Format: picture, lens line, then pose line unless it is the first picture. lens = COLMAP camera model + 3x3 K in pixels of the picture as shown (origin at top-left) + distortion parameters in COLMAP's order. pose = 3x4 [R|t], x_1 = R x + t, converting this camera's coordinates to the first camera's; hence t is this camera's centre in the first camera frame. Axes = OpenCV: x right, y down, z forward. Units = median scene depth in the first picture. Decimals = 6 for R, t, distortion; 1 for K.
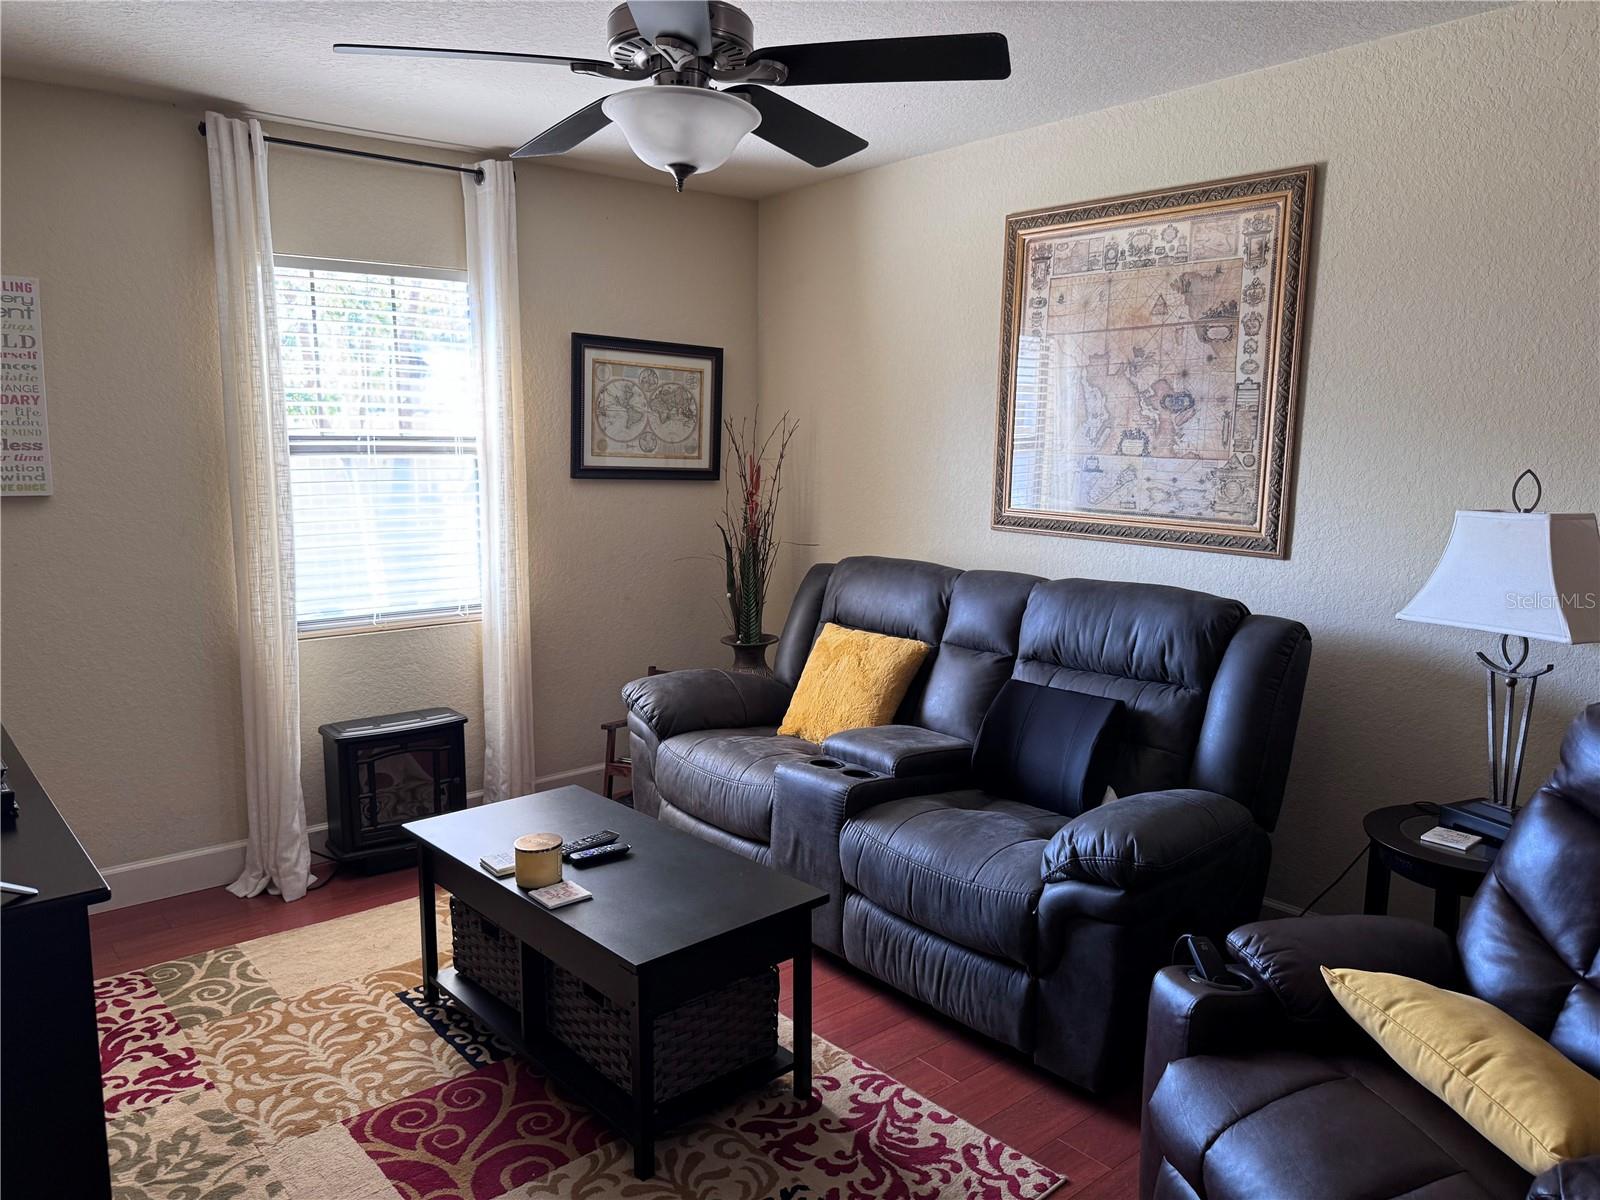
lens RADIAL K [[1126.6, 0, 800.0], [0, 1126.6, 600.0], [0, 0, 1]] dist [0.114176, -0.116626]
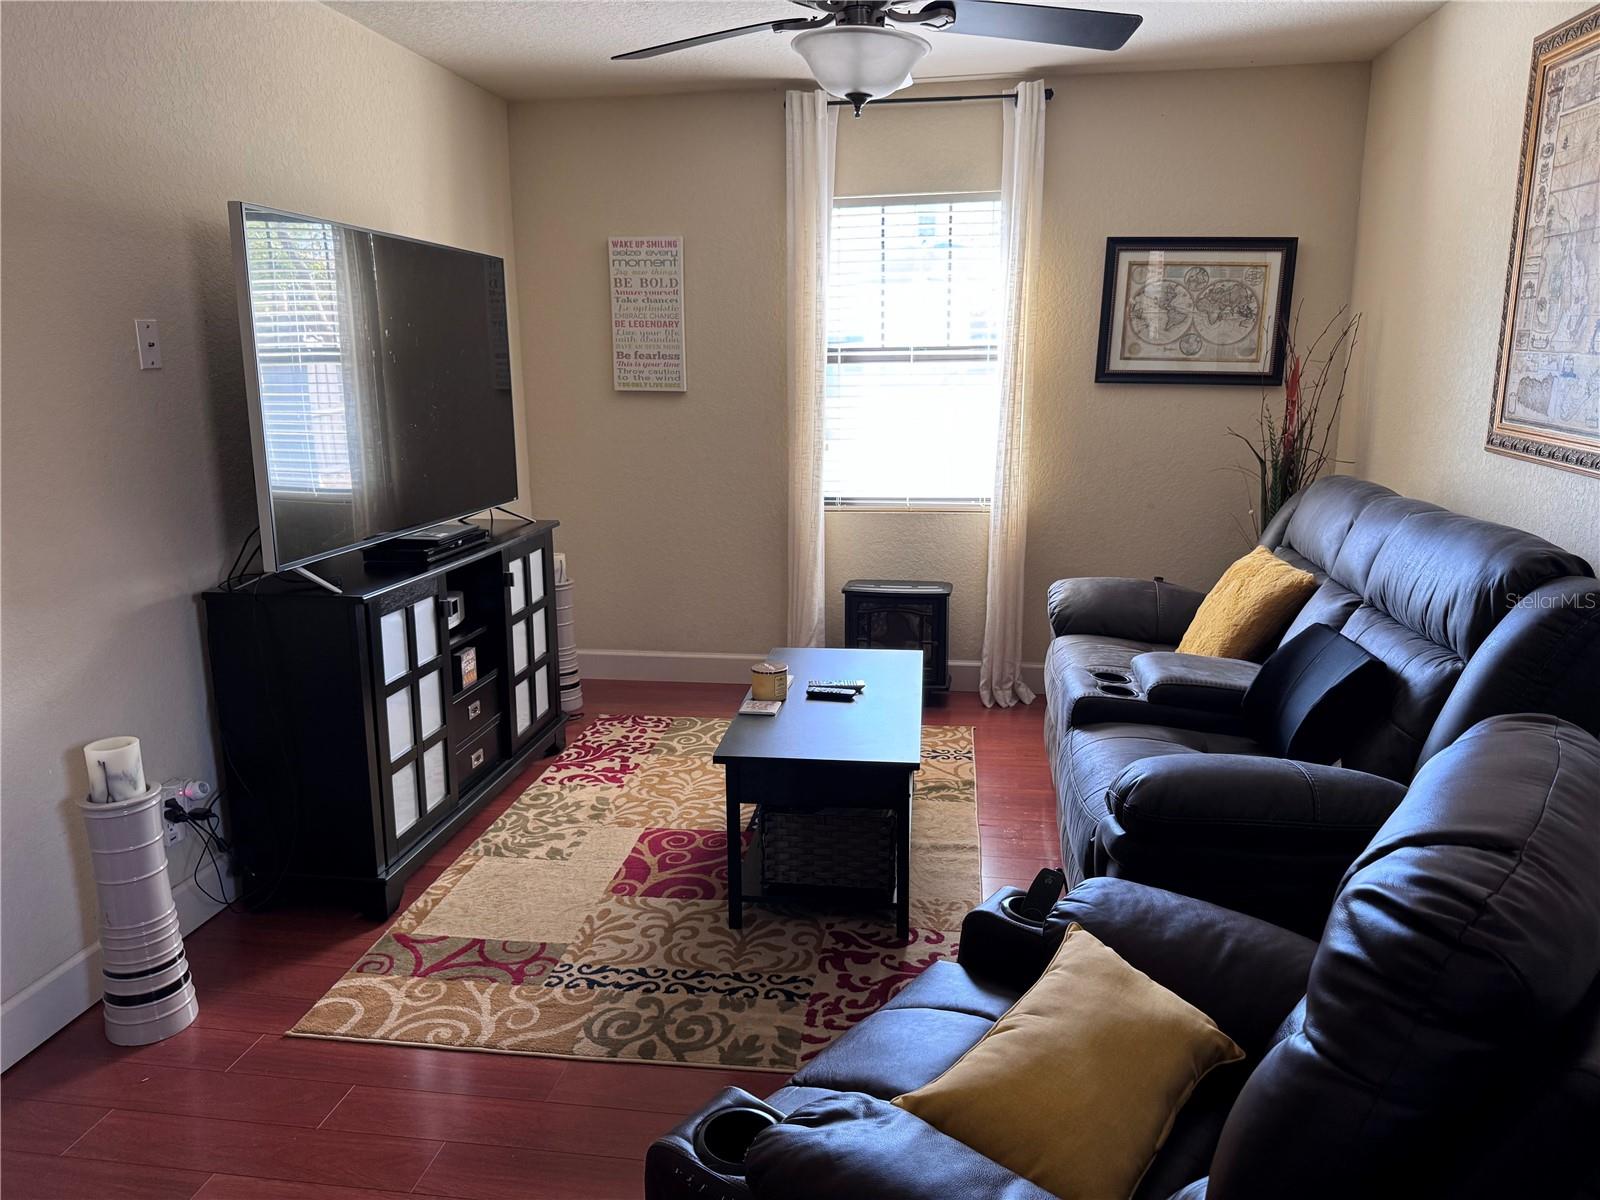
lens RADIAL K [[1126.6, 0, 800.0], [0, 1126.6, 600.0], [0, 0, 1]] dist [0.114176, -0.116626]
pose [[0.681231, 0.149691, -0.716601, 0.446053], [-0.094410, 0.988661, 0.116772, -0.008972], [0.725956, -0.011894, 0.687639, 0.105878]]
